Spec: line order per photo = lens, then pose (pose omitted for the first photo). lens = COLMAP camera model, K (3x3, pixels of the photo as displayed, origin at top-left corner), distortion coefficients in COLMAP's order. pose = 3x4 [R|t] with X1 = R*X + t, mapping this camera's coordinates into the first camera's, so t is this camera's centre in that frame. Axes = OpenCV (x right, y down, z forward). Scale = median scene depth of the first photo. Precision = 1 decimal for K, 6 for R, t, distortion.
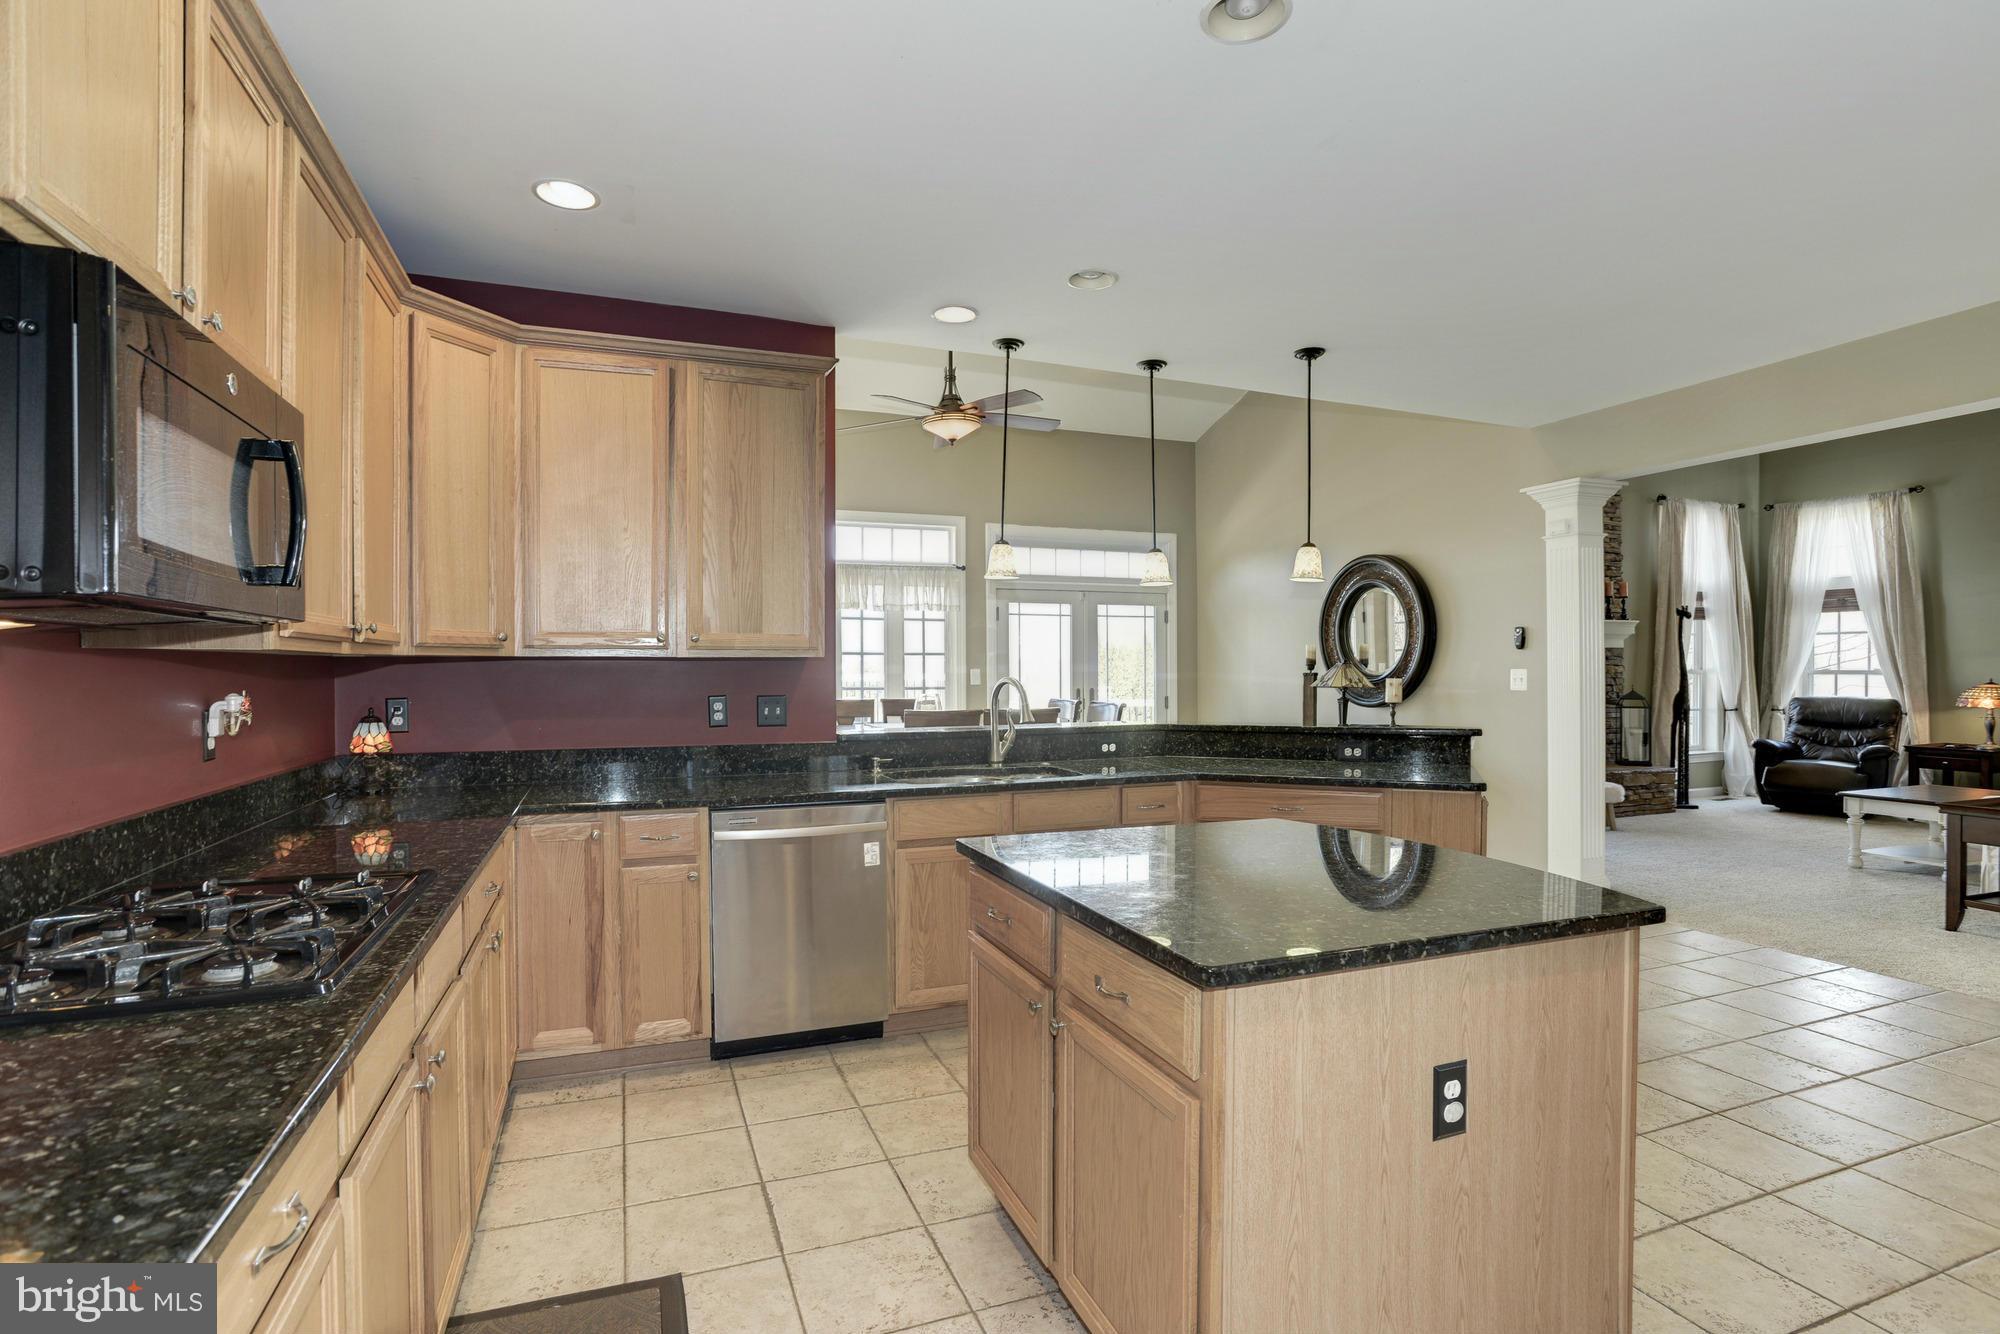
lens RADIAL K [[997.2, 0, 1009.9], [0, 997.2, 666.3], [0, 0, 1]] dist [-0.027621, 0.000871]
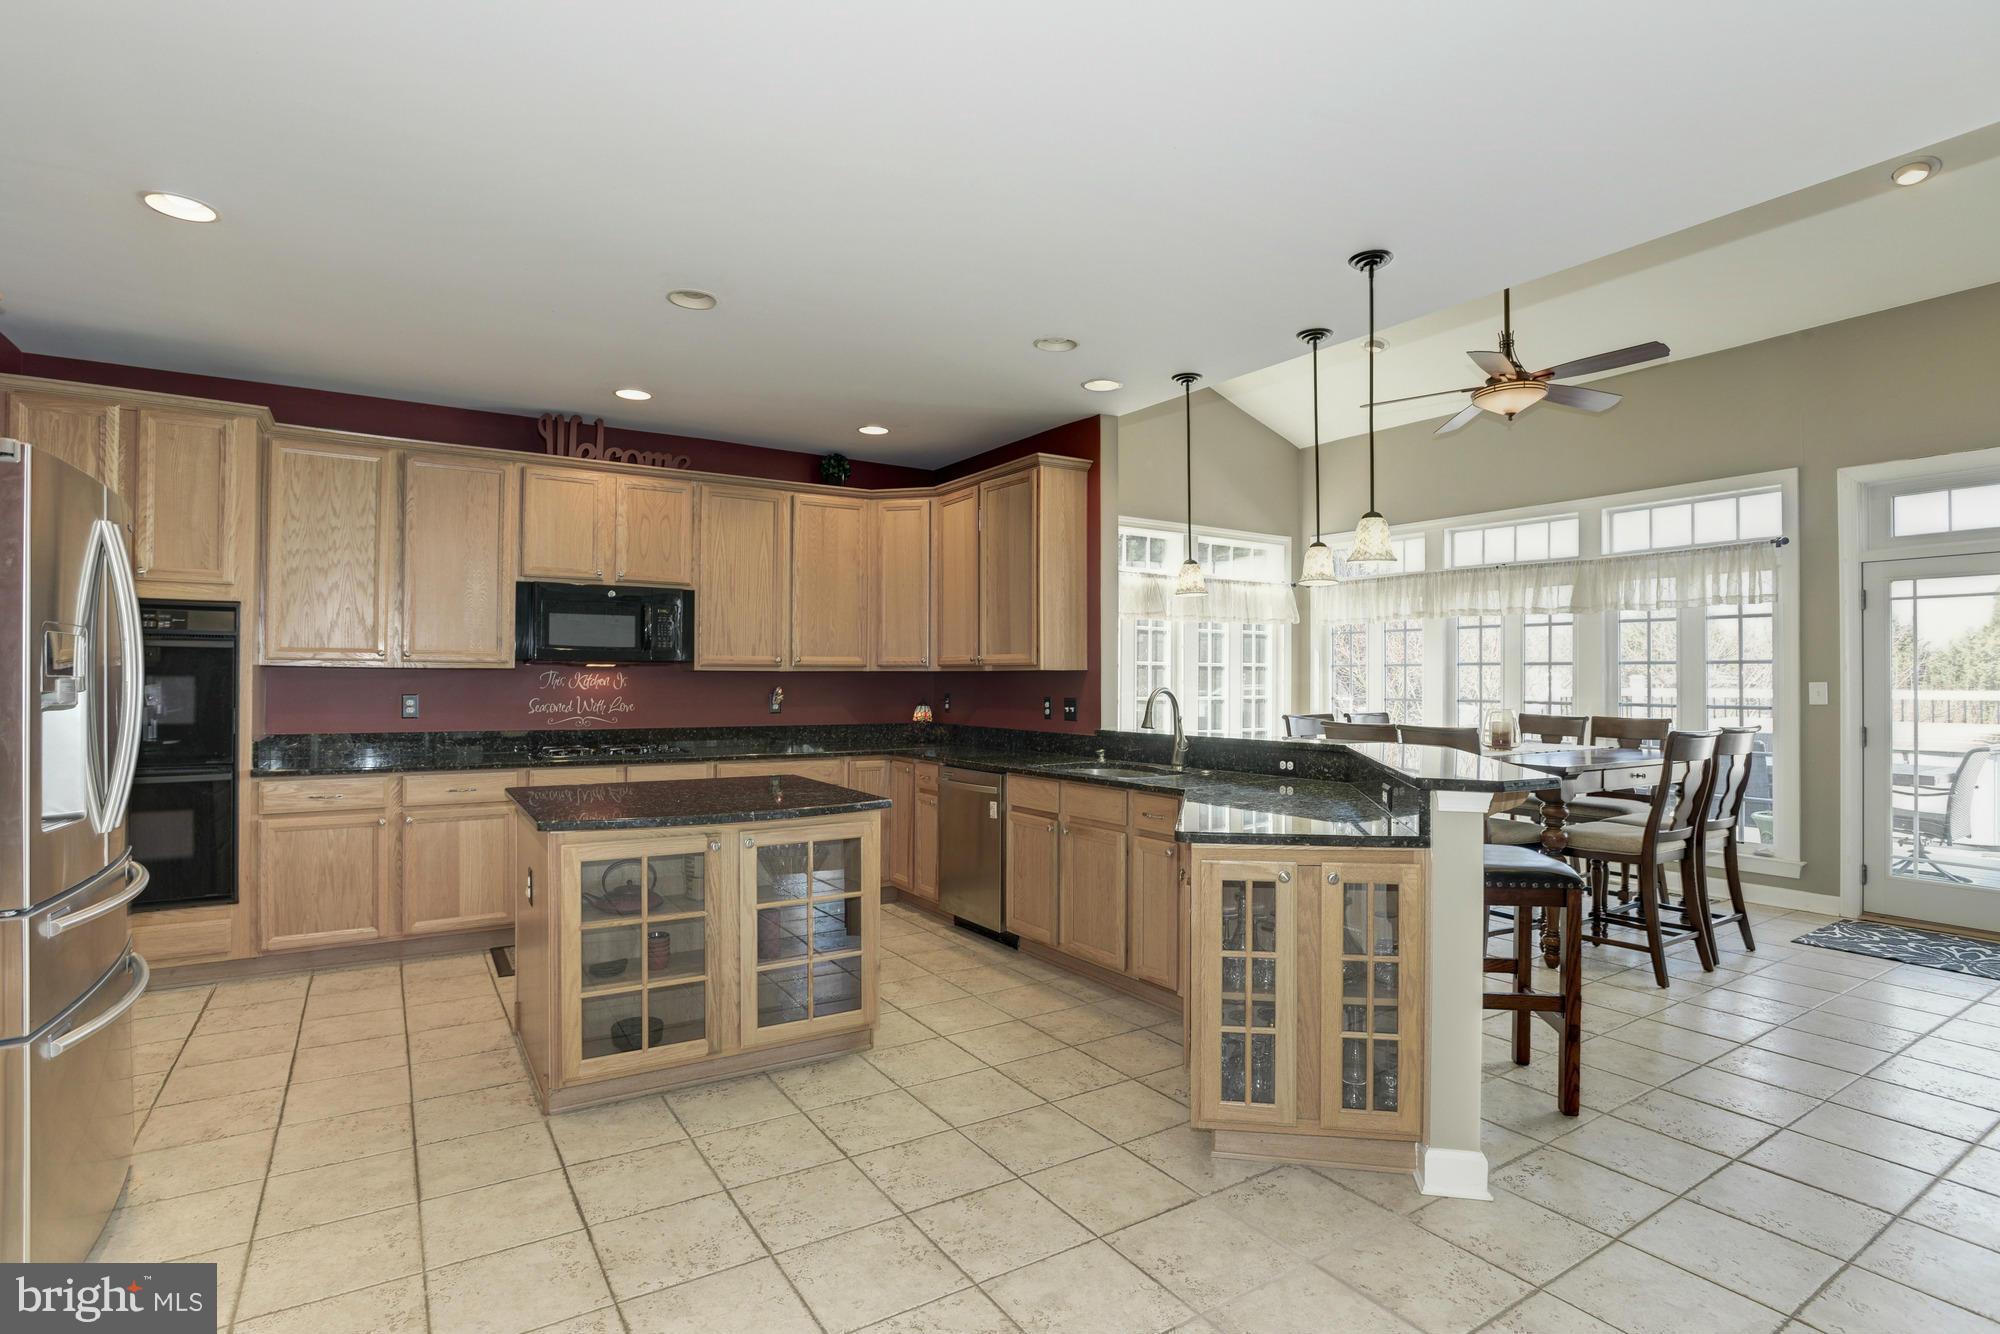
lens RADIAL K [[997.2, 0, 1012.9], [0, 997.2, 669.6], [0, 0, 1]] dist [-0.027621, 0.000871]
pose [[0.200438, -0.006260, -0.979686, 0.689855], [-0.002103, 0.999975, -0.006820, -0.000446], [0.979704, 0.003428, 0.200420, 0.409806]]
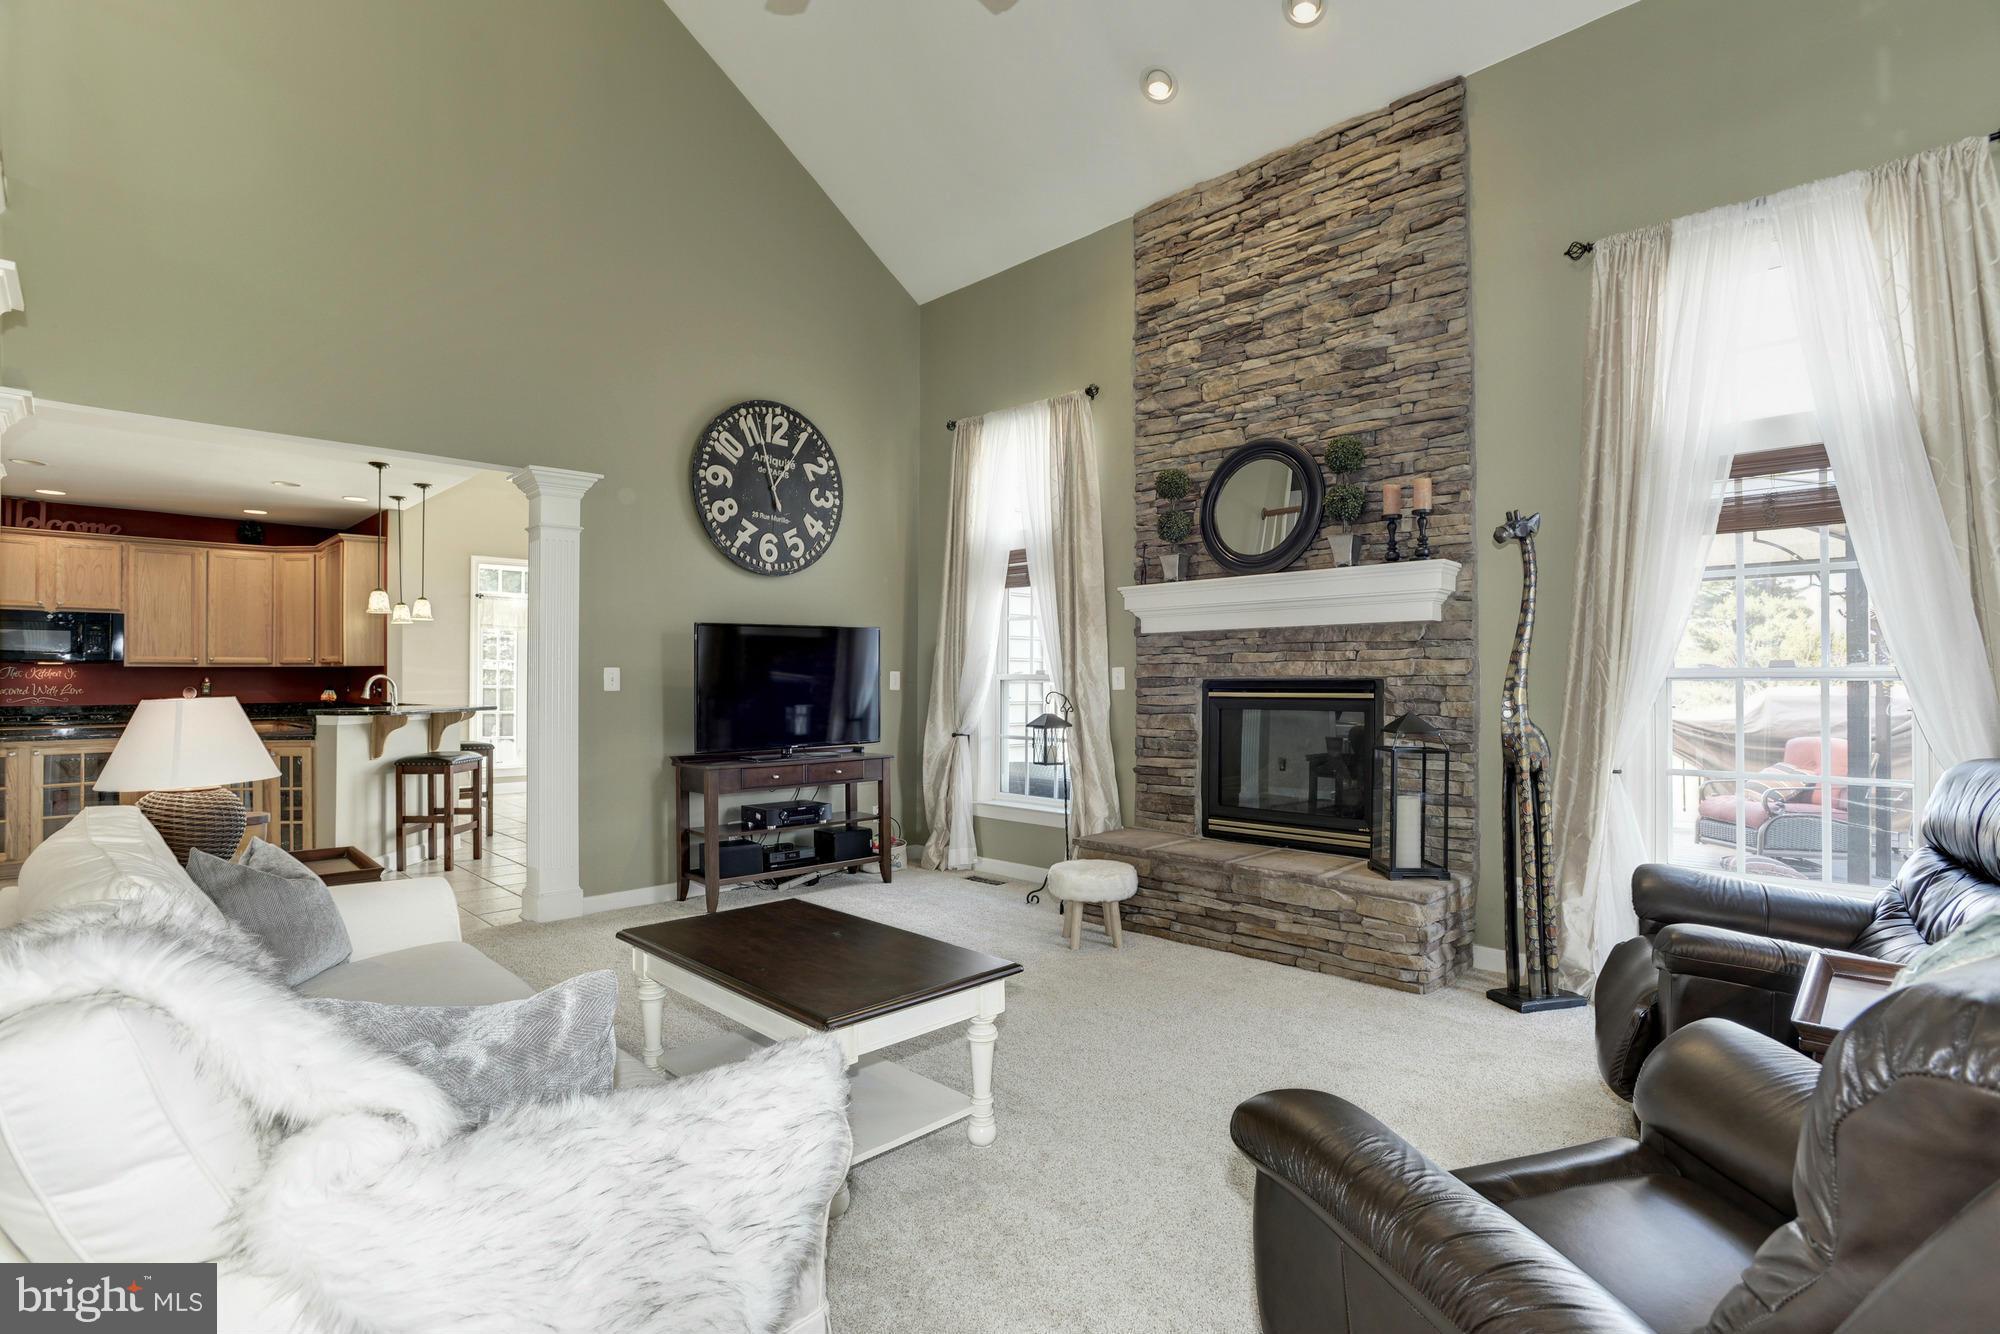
lens RADIAL K [[956.3, 0, 997.8], [0, 956.3, 672.4], [0, 0, 1]] dist [-0.005194, 0.000420]
pose [[0.393717, 0.003792, -0.919224, 1.453165], [0.003512, 0.999978, 0.005630, 0.000033], [0.919225, -0.005445, 0.393695, 0.909658]]
